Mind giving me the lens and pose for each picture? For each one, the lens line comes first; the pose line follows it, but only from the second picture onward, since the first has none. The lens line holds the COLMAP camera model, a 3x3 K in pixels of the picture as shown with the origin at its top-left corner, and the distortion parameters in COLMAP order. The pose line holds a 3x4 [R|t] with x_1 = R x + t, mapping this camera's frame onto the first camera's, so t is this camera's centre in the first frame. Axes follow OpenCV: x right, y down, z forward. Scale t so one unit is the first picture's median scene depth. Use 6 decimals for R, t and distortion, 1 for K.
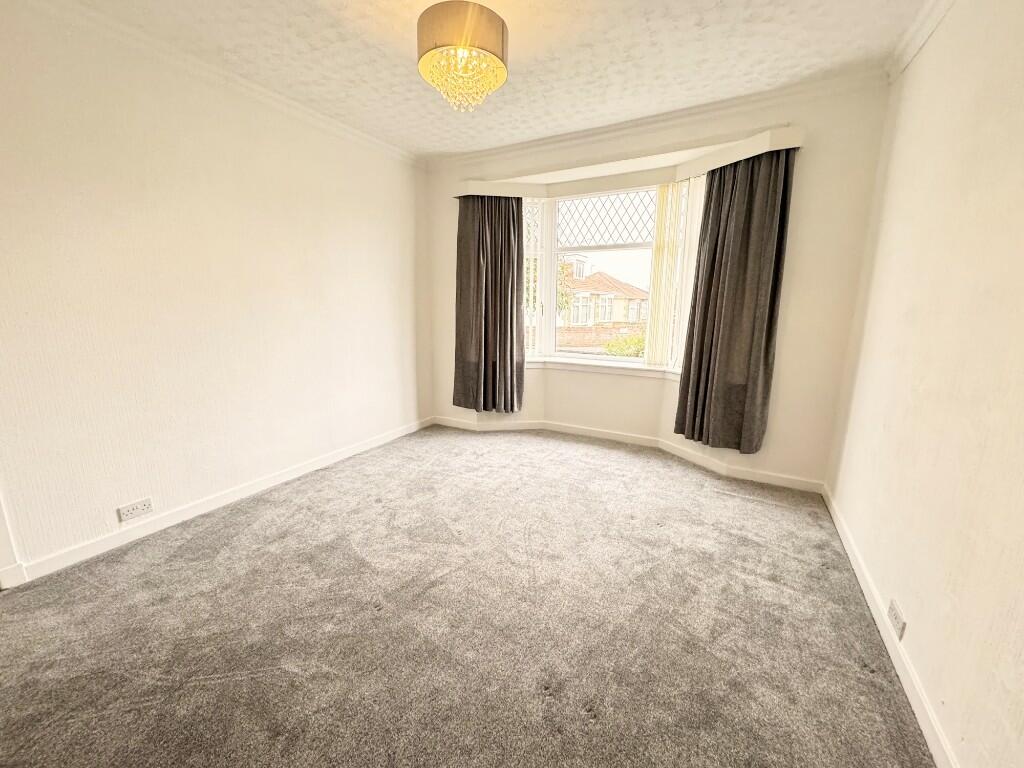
lens RADIAL K [[409.8, 0, 511.2], [0, 409.8, 389.3], [0, 0, 1]] dist [-0.002590, -0.000301]
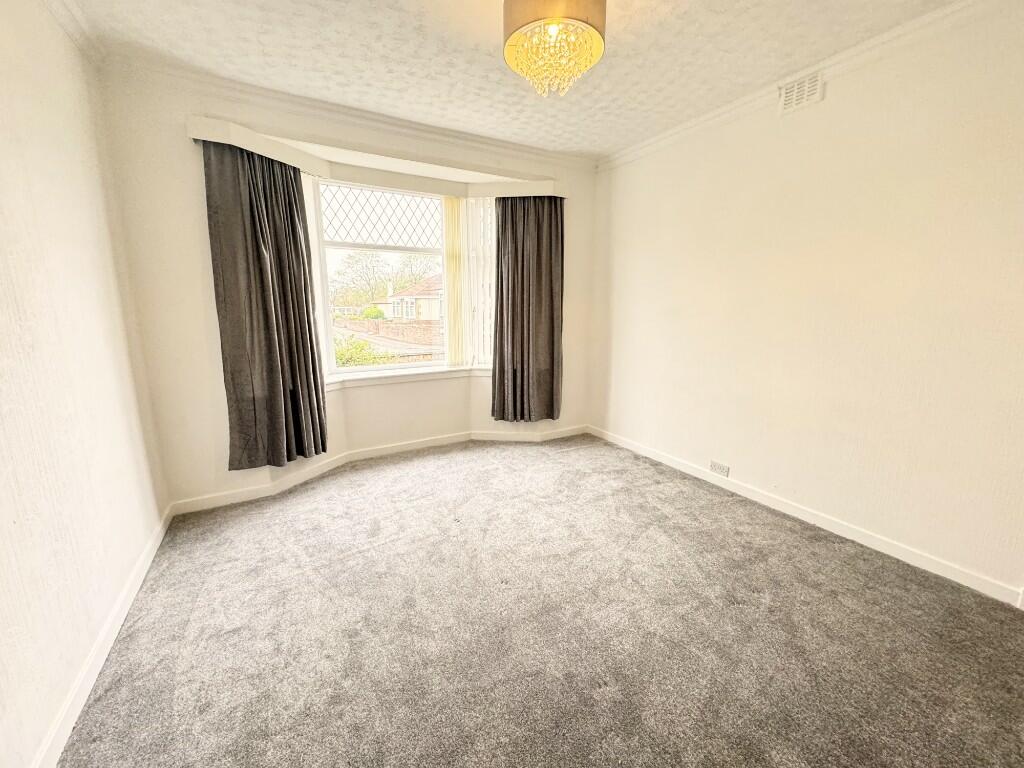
lens RADIAL K [[409.8, 0, 510.6], [0, 409.8, 388.9], [0, 0, 1]] dist [-0.002590, -0.000301]
pose [[0.510307, -0.177942, 0.841382, -0.541690], [0.179438, 0.978857, 0.098185, -0.087553], [-0.841064, 0.100871, 0.531448, 0.355344]]
